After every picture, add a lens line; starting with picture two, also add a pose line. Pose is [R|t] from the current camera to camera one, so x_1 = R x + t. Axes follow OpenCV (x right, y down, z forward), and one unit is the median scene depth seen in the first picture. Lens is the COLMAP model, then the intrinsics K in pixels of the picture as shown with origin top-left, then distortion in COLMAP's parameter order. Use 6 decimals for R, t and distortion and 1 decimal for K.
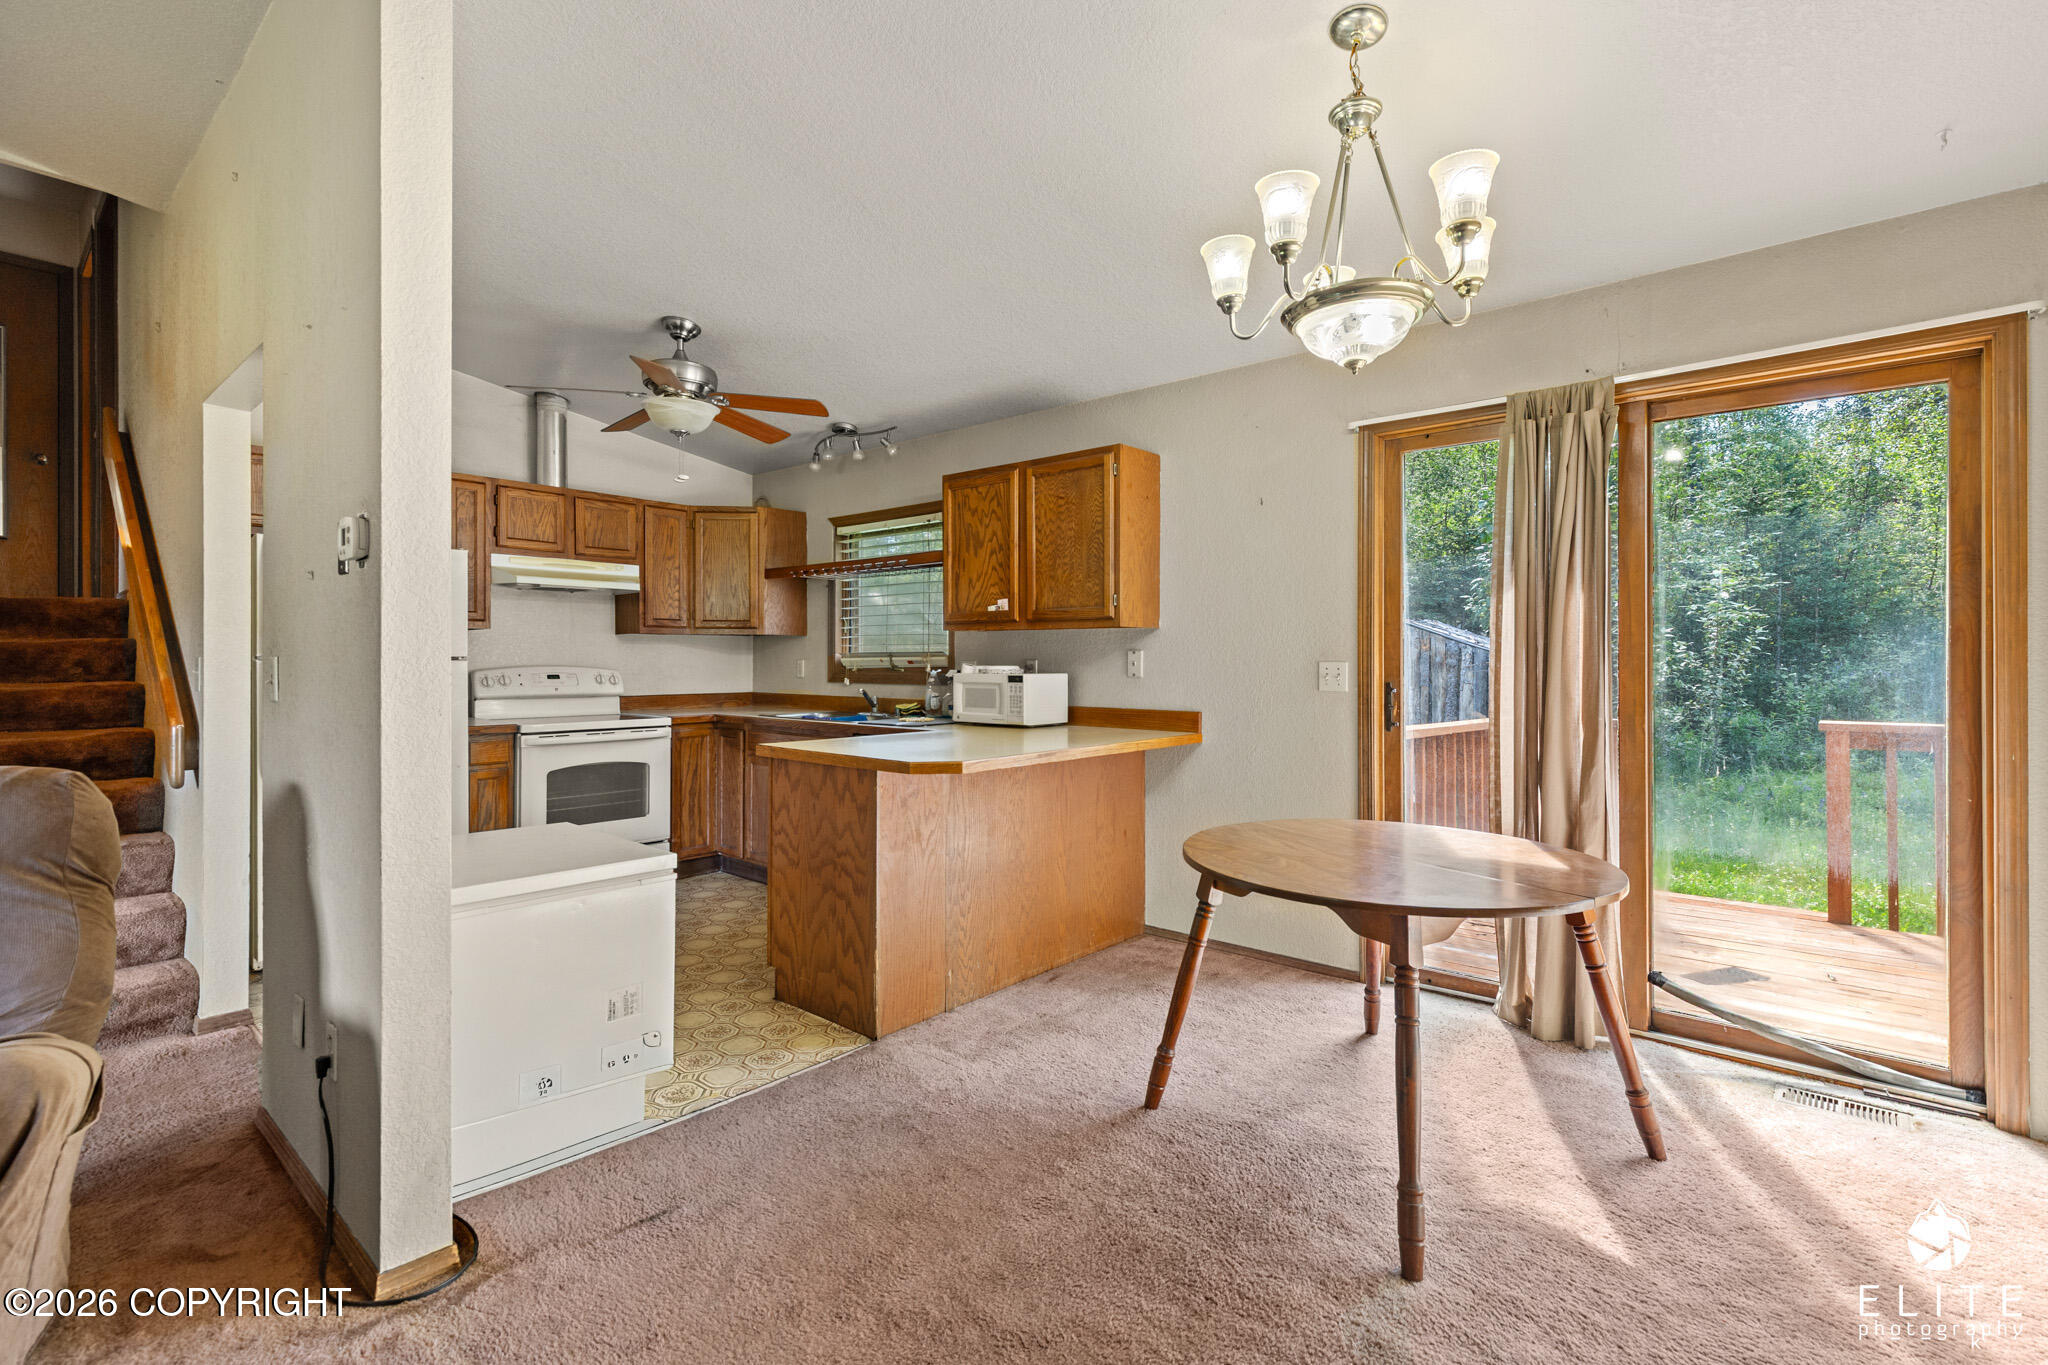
lens RADIAL K [[927.2, 0, 1041.8], [0, 927.2, 667.9], [0, 0, 1]] dist [0.009533, -0.001702]
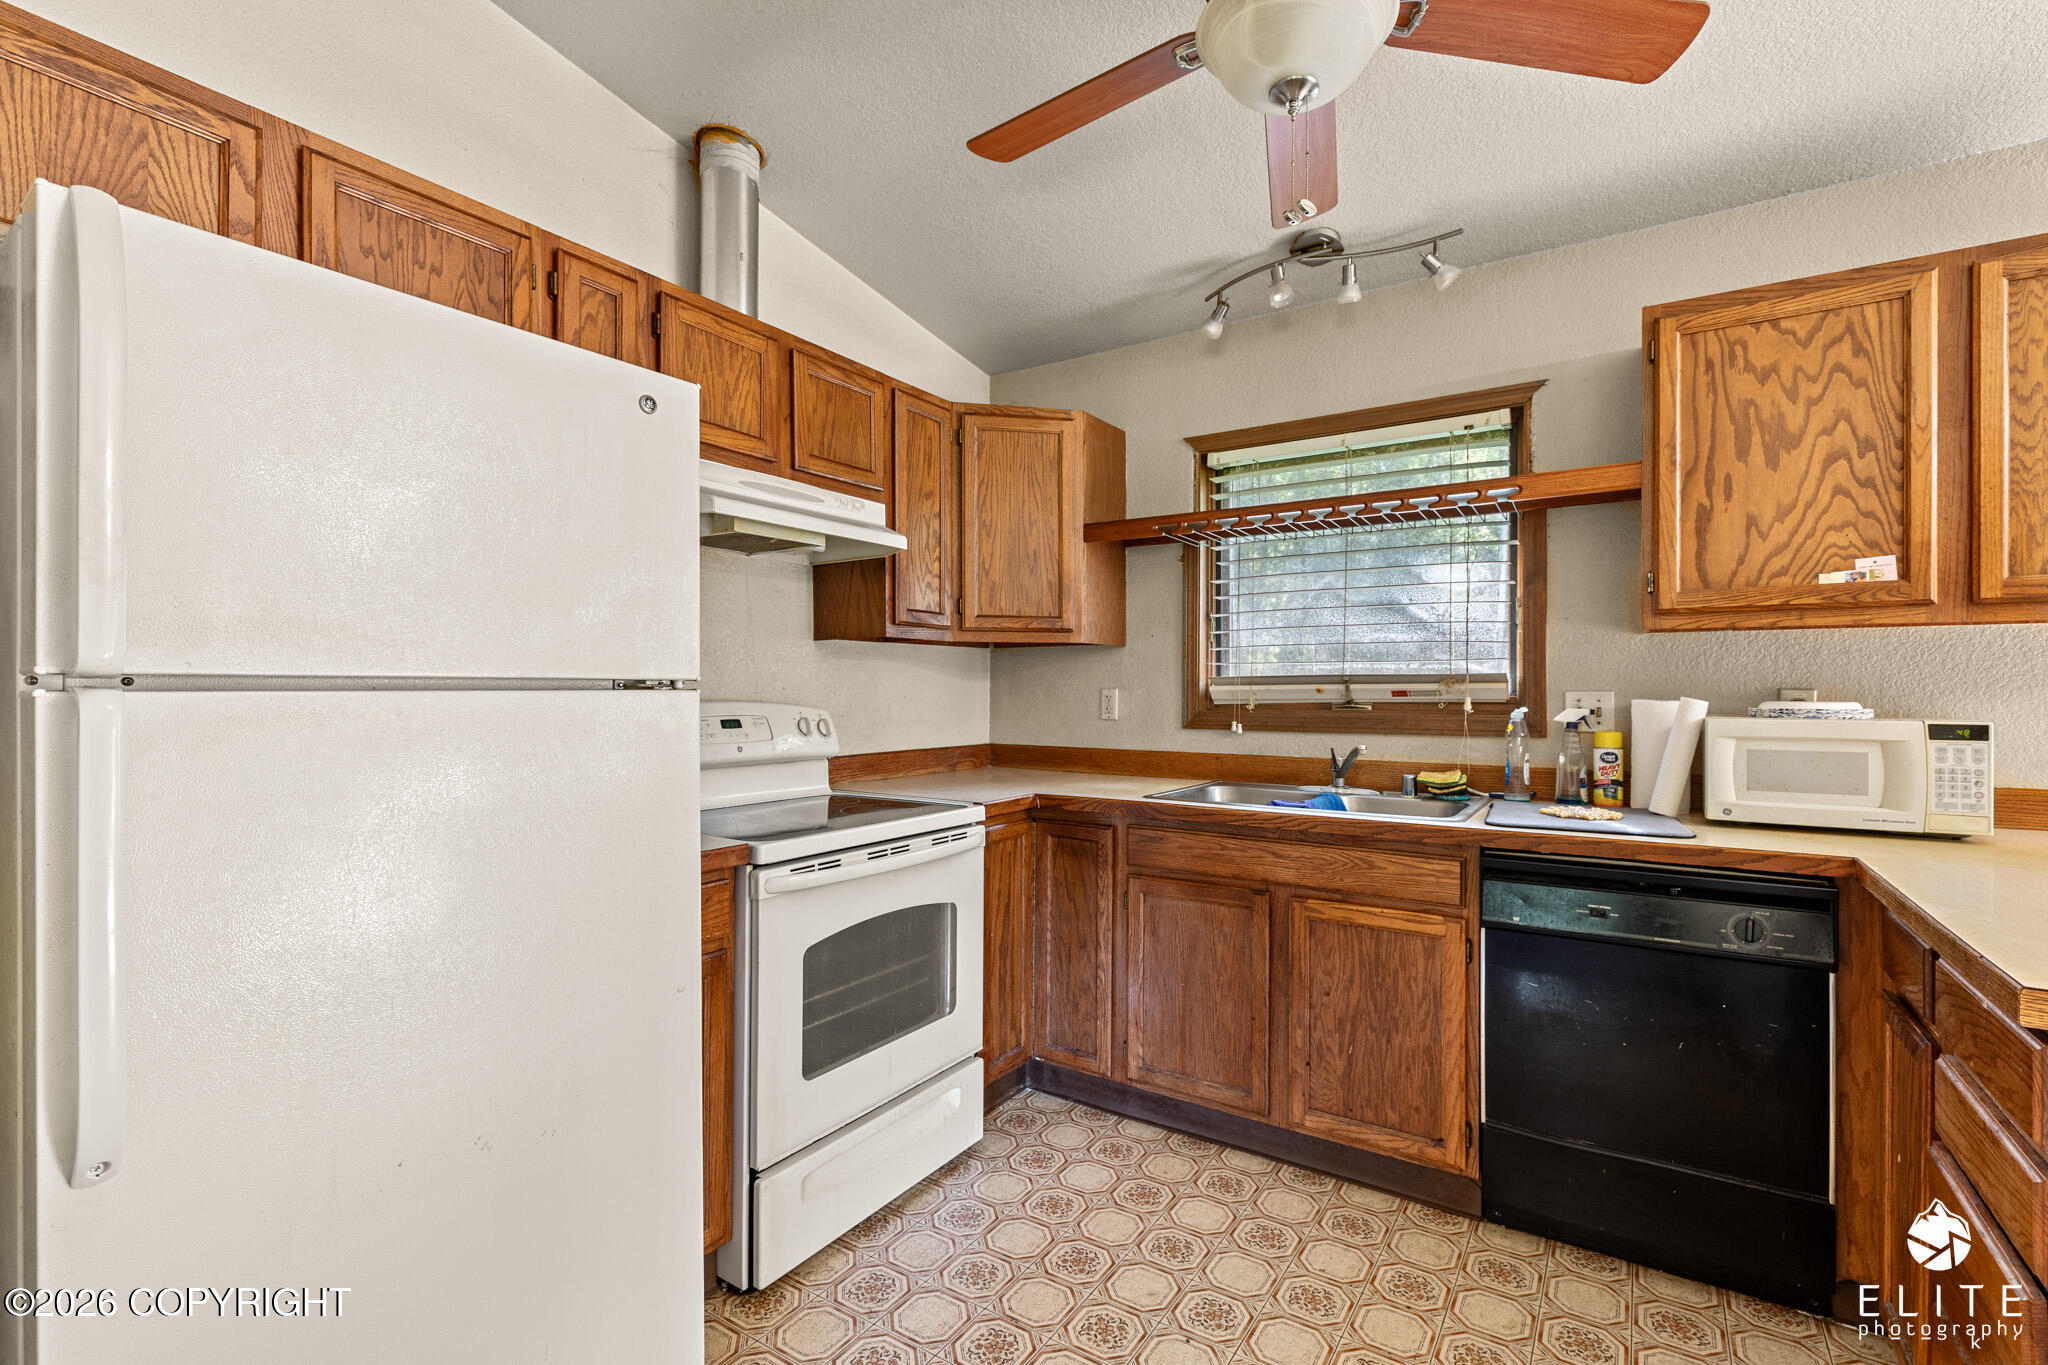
lens RADIAL K [[927.2, 0, 1053.7], [0, 927.2, 692.1], [0, 0, 1]] dist [0.009533, -0.001702]
pose [[0.991035, -0.000357, 0.133605, -0.452710], [0.000948, 0.999990, -0.004359, -0.004914], [-0.133602, 0.004447, 0.991025, 0.532014]]
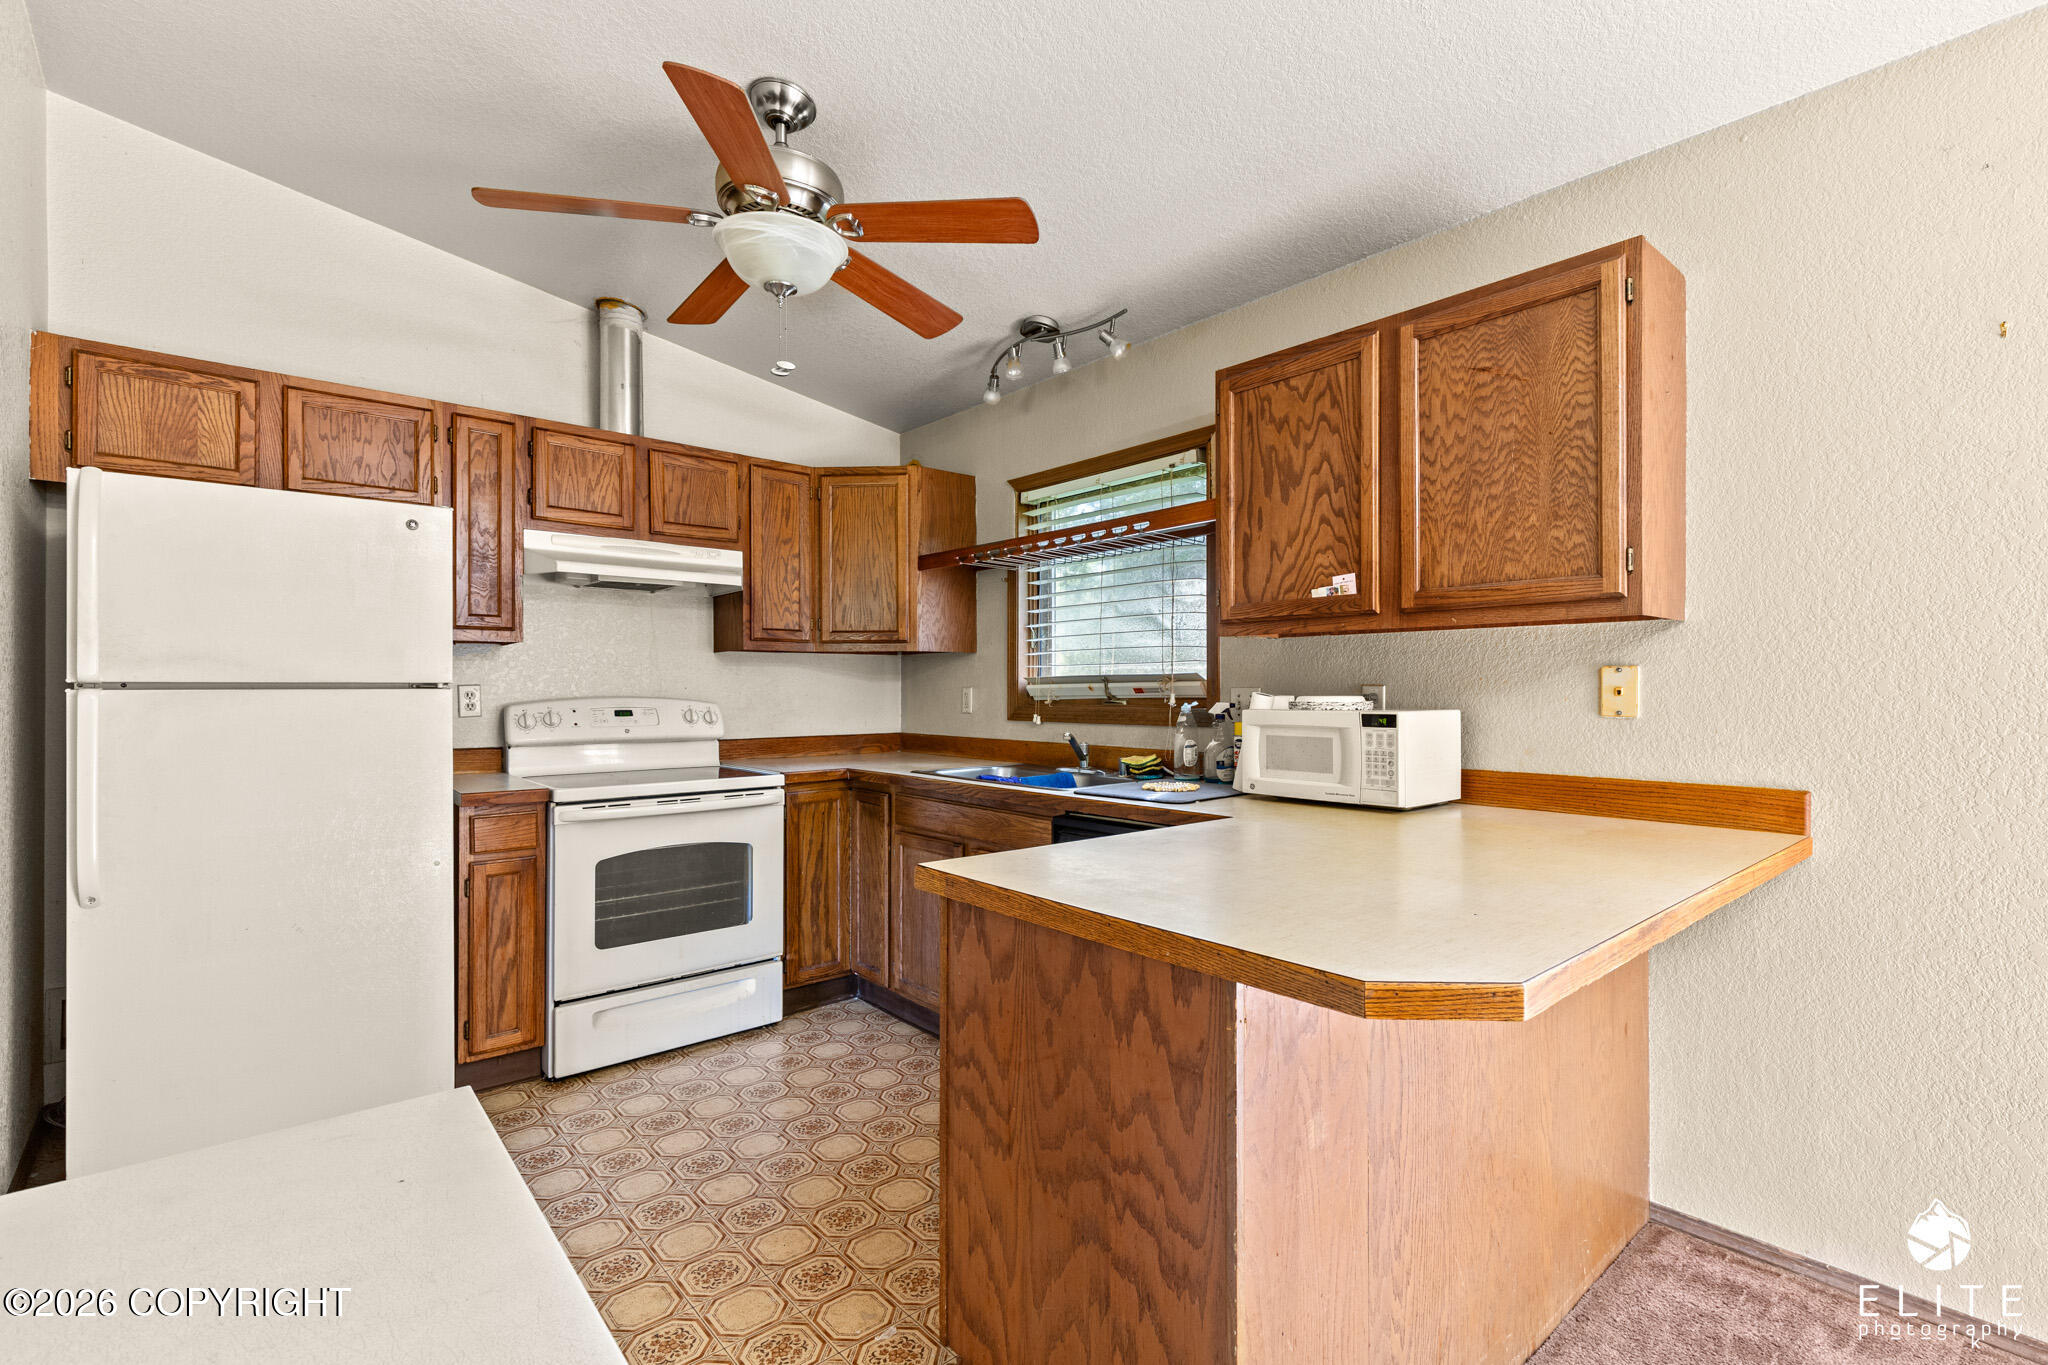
lens RADIAL K [[927.2, 0, 1047.8], [0, 927.2, 691.2], [0, 0, 1]] dist [0.009533, -0.001702]
pose [[0.990182, -0.003147, -0.139747, -0.124247], [0.002395, 0.999982, -0.005545, -0.002112], [0.139762, 0.005156, 0.990172, 0.384559]]
